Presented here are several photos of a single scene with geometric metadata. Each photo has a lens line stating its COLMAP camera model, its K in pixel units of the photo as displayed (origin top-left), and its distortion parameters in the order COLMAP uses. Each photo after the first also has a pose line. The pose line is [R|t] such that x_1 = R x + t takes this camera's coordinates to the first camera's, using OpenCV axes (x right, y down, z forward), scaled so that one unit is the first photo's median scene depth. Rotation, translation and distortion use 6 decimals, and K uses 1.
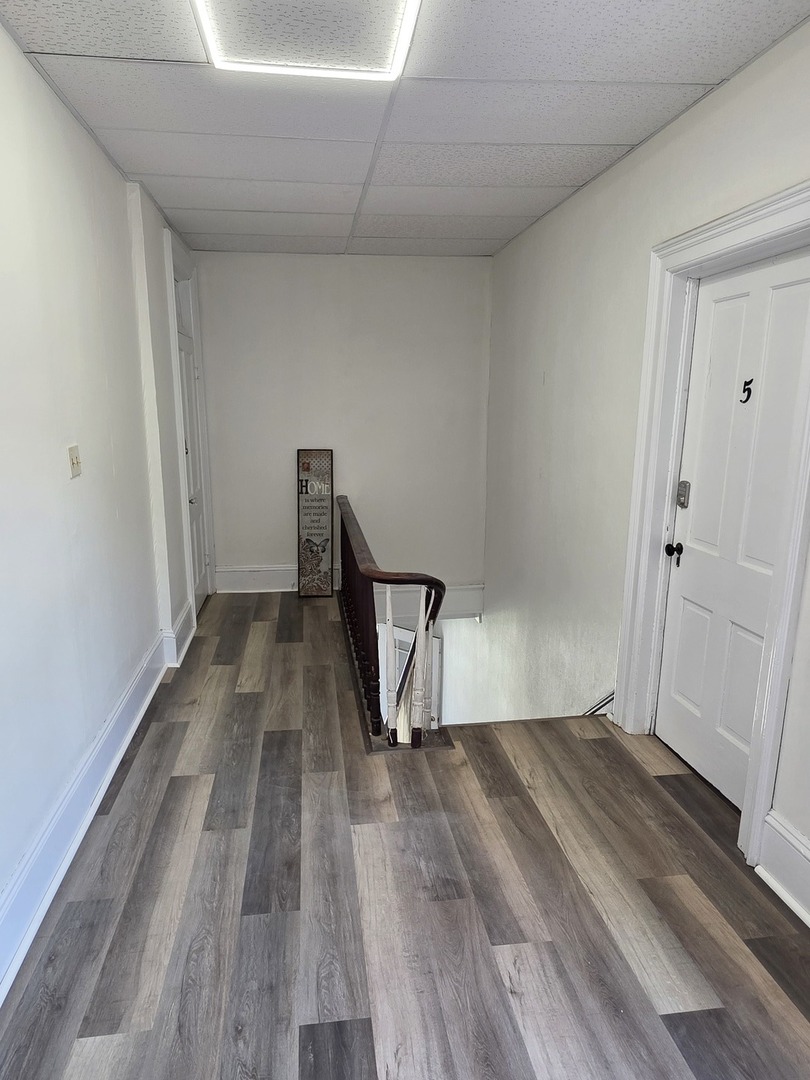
lens RADIAL K [[656.2, 0, 397.1], [0, 656.2, 539.8], [0, 0, 1]] dist [-0.001912, -0.001491]
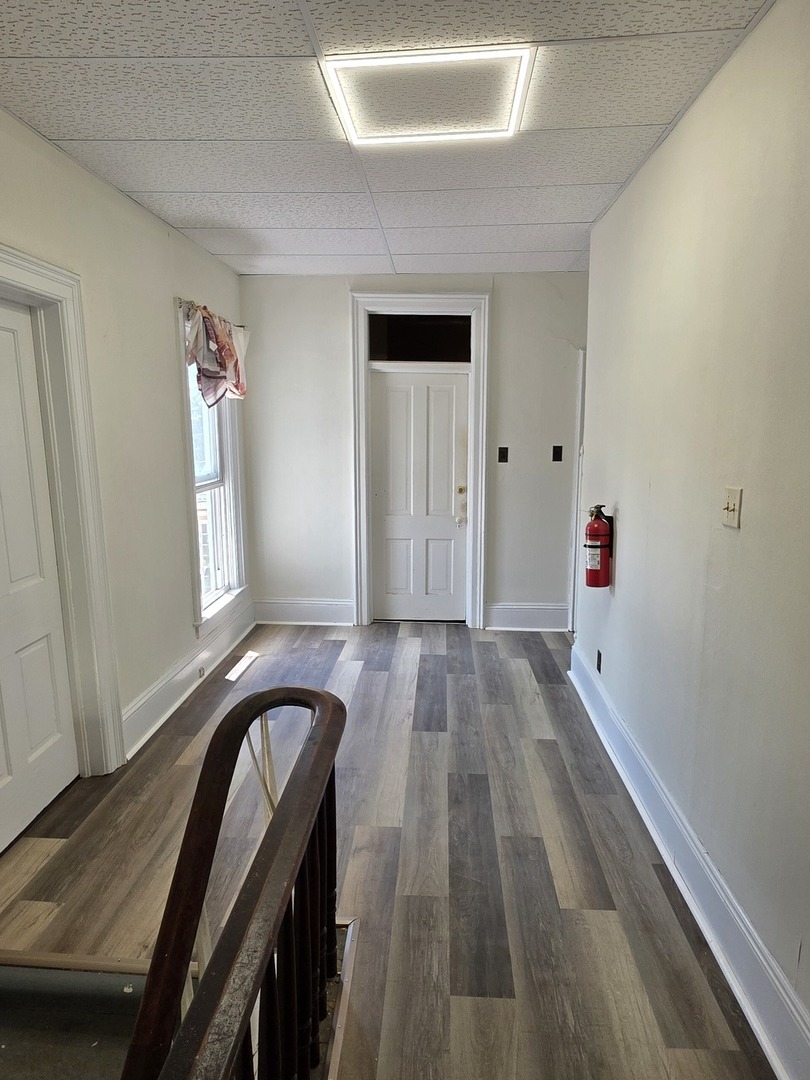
lens RADIAL K [[656.2, 0, 400.1], [0, 656.2, 541.7], [0, 0, 1]] dist [-0.001912, -0.001491]
pose [[-0.979909, -0.030206, 0.197144, -0.258437], [0.046112, 0.927371, 0.371291, -0.380791], [-0.194041, 0.372922, -0.907346, 1.761936]]
